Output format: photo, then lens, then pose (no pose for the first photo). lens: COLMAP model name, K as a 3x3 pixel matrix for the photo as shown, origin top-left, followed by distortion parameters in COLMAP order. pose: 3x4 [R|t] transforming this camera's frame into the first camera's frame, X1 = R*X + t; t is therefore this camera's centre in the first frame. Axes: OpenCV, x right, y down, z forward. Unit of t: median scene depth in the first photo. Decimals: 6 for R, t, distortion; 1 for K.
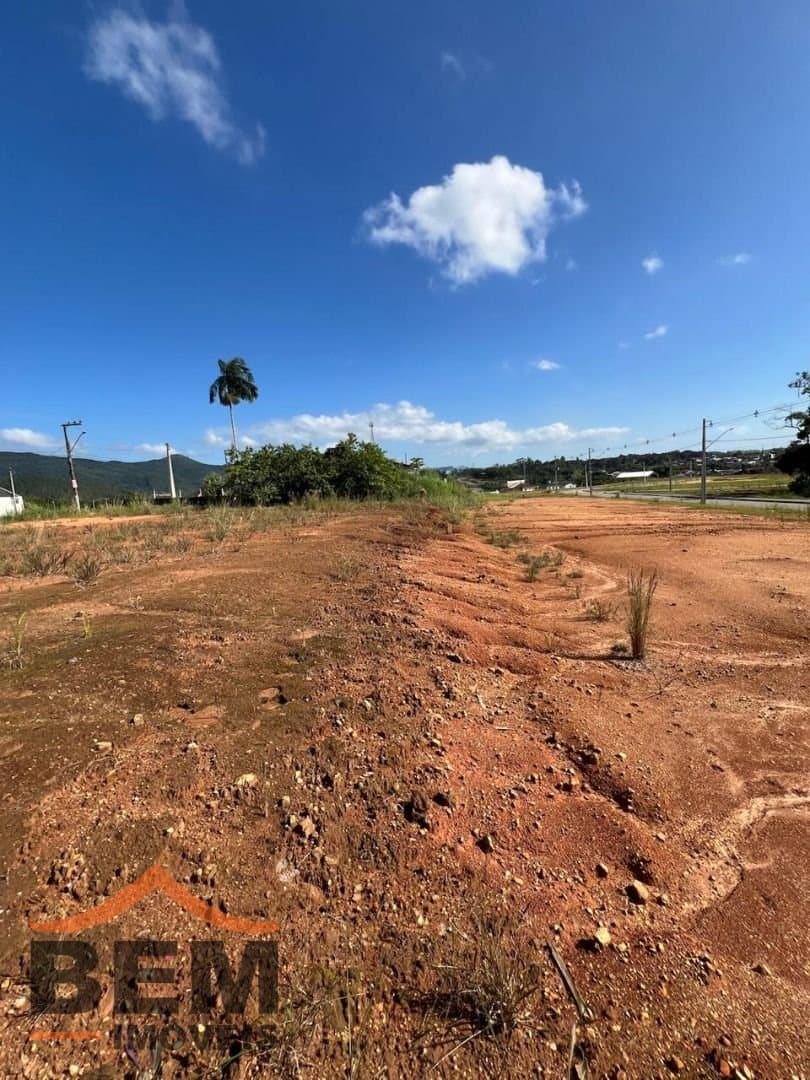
lens RADIAL K [[433.1, 0, 405.4], [0, 433.1, 536.4], [0, 0, 1]] dist [0.001180, -0.000014]
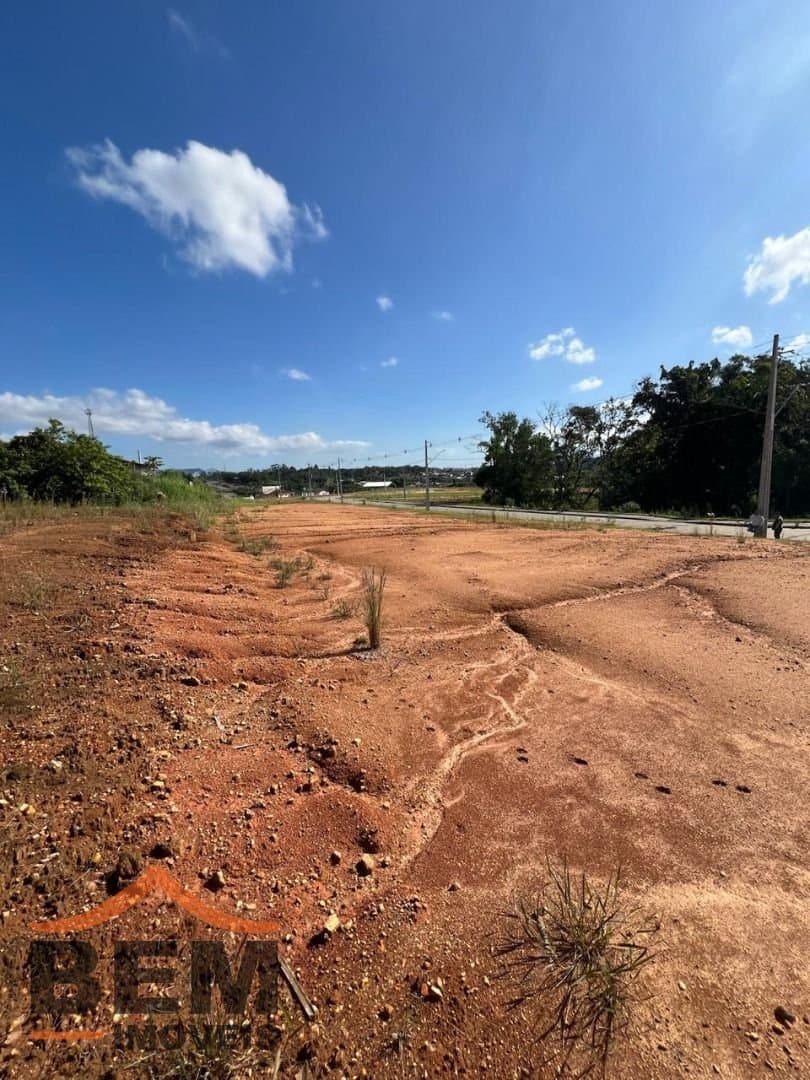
lens RADIAL K [[433.1, 0, 404.8], [0, 433.1, 536.5], [0, 0, 1]] dist [0.001180, -0.000014]
pose [[0.854953, -0.030056, 0.517834, 0.016692], [0.037174, 0.999303, -0.003373, 0.001013], [-0.517372, 0.022133, 0.855475, 0.000159]]
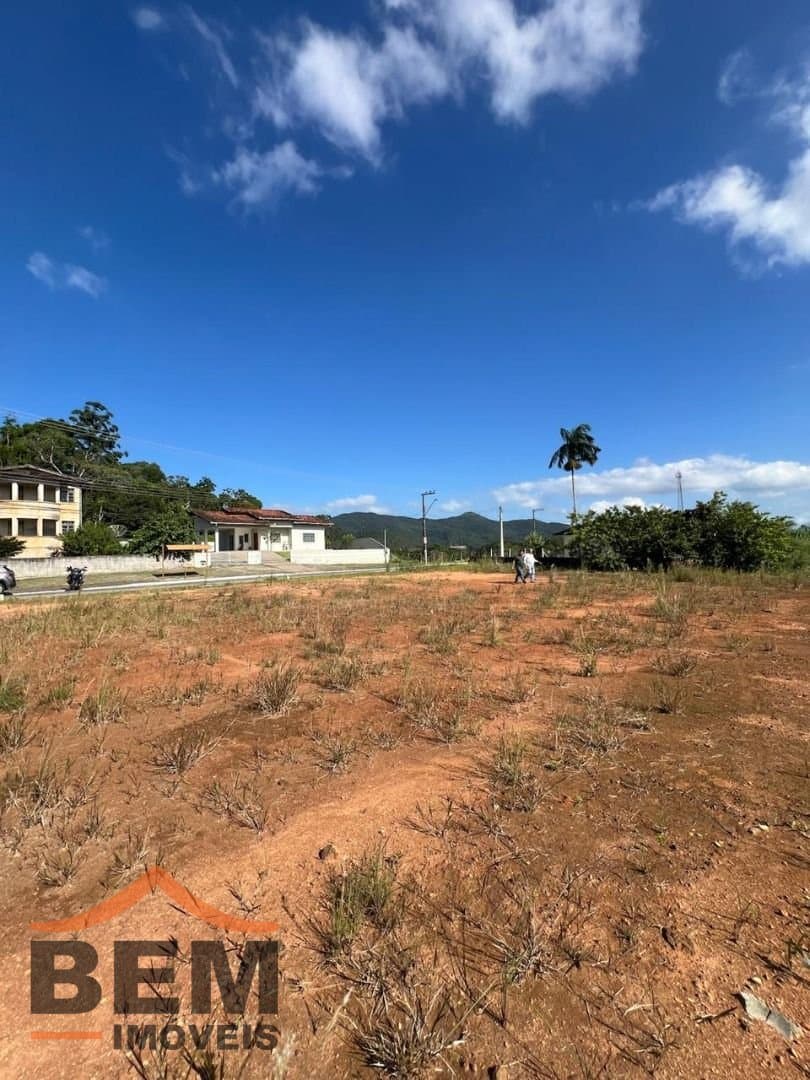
lens RADIAL K [[433.1, 0, 405.7], [0, 433.1, 537.6], [0, 0, 1]] dist [0.001180, -0.000014]
pose [[0.810170, 0.019870, -0.585859, -0.358026], [-0.093100, 0.991102, -0.095131, -0.028804], [0.578755, 0.131616, 0.804810, -0.108824]]
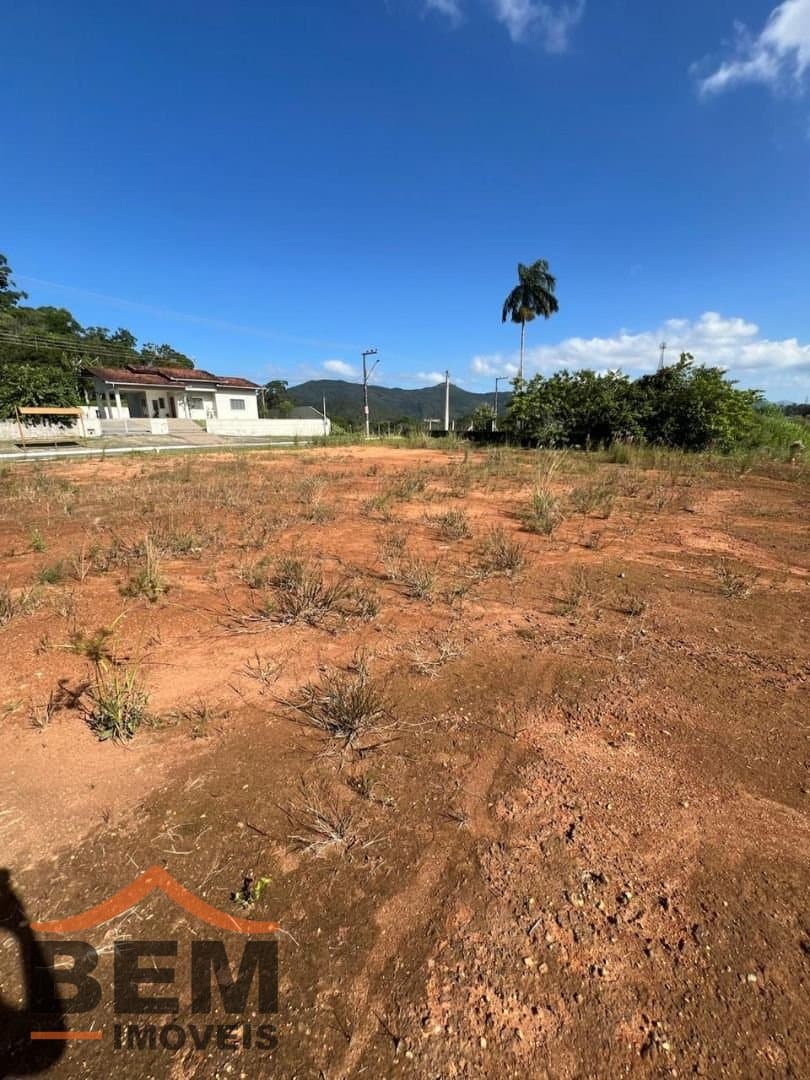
lens RADIAL K [[433.1, 0, 404.1], [0, 433.1, 539.1], [0, 0, 1]] dist [0.001180, -0.000014]
pose [[0.842893, 0.188773, -0.503881, -0.288454], [-0.106953, 0.976533, 0.186935, -0.072446], [0.527344, -0.103675, 0.843303, 0.372849]]
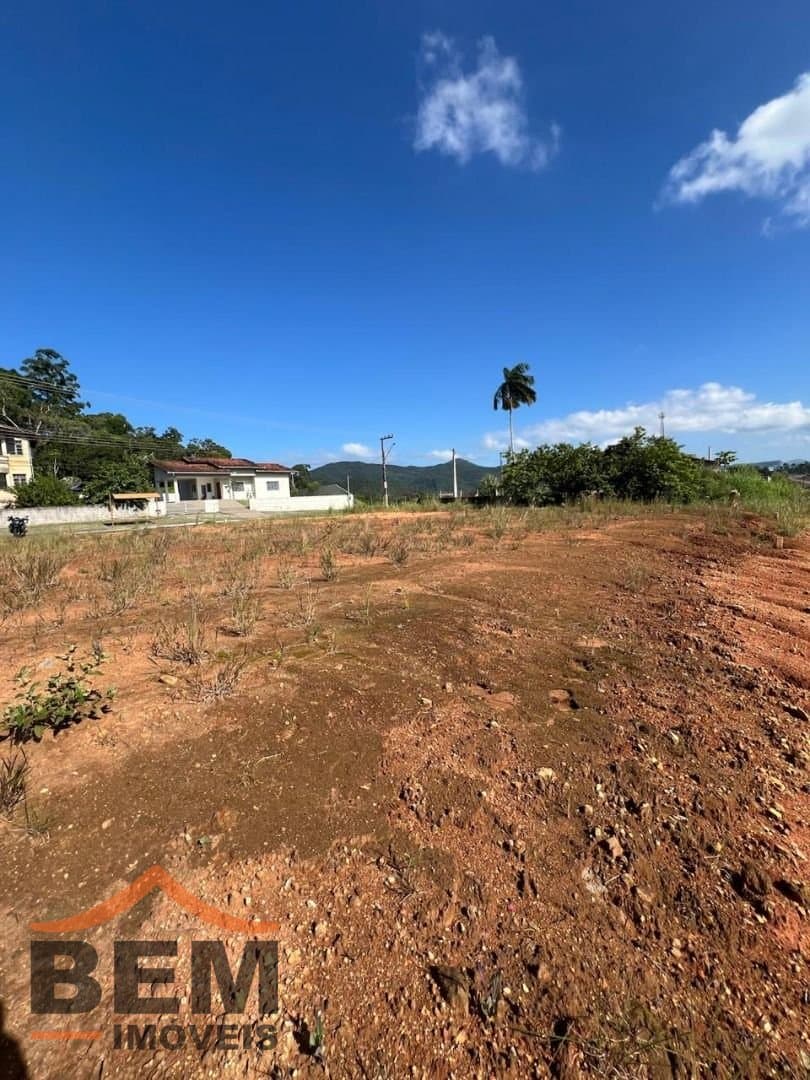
lens RADIAL K [[433.1, 0, 405.6], [0, 433.1, 537.8], [0, 0, 1]] dist [0.001180, -0.000014]
pose [[0.825842, 0.065220, -0.560117, -0.021140], [-0.064265, 0.997703, 0.021420, 0.000941], [0.560228, 0.018306, 0.828136, -0.009557]]
